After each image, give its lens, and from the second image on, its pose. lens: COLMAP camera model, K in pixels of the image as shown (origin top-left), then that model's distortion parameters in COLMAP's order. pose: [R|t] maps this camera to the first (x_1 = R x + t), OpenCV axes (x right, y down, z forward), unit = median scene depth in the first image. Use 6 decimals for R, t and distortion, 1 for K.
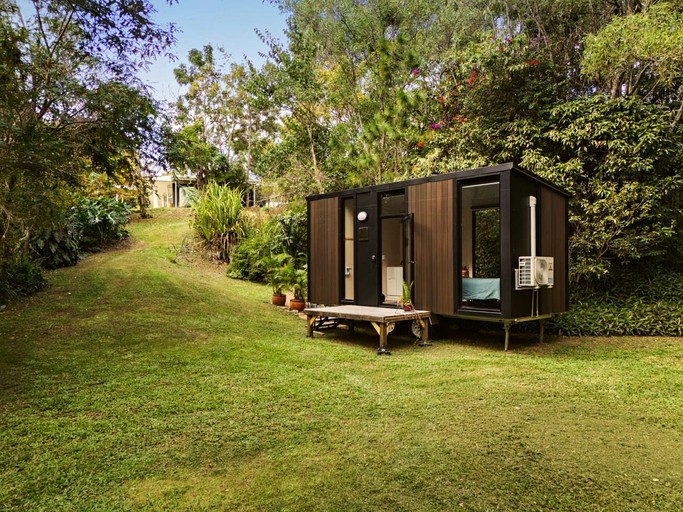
lens RADIAL K [[507.7, 0, 341.5], [0, 507.7, 256.0], [0, 0, 1]] dist [0.066471, -0.056611]
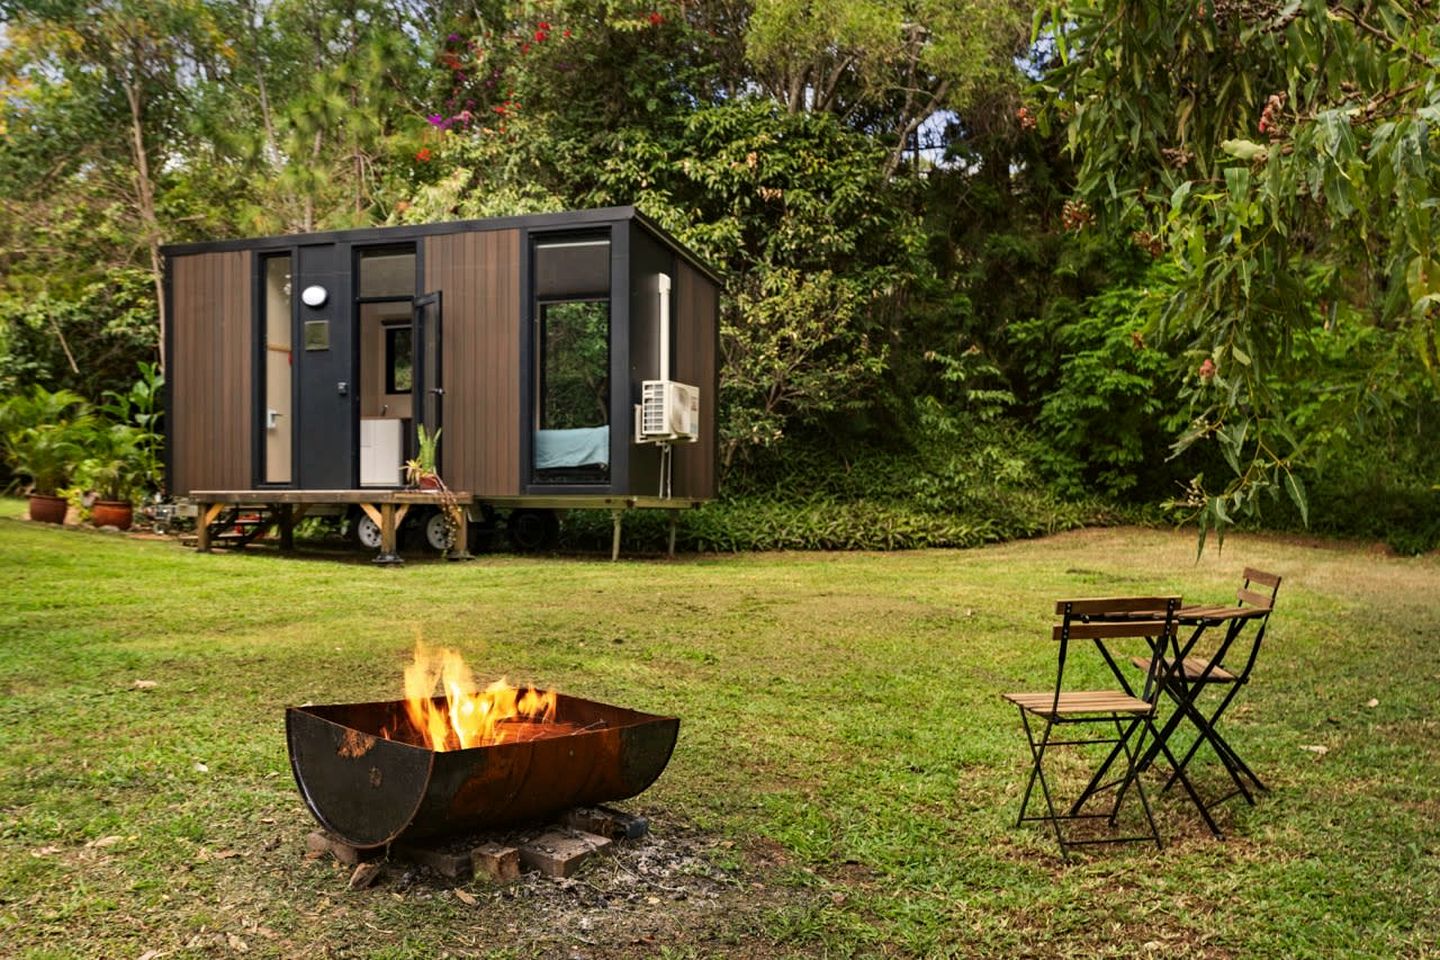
lens RADIAL K [[1403.1, 0, 719.0], [0, 1403.1, 518.5], [0, 0, 1]] dist [0.005956, 0.007503]
pose [[0.903180, 0.003933, 0.429244, -0.166626], [-0.013874, 0.999703, 0.020032, 0.088110], [-0.429038, -0.024047, 0.902966, -0.291534]]
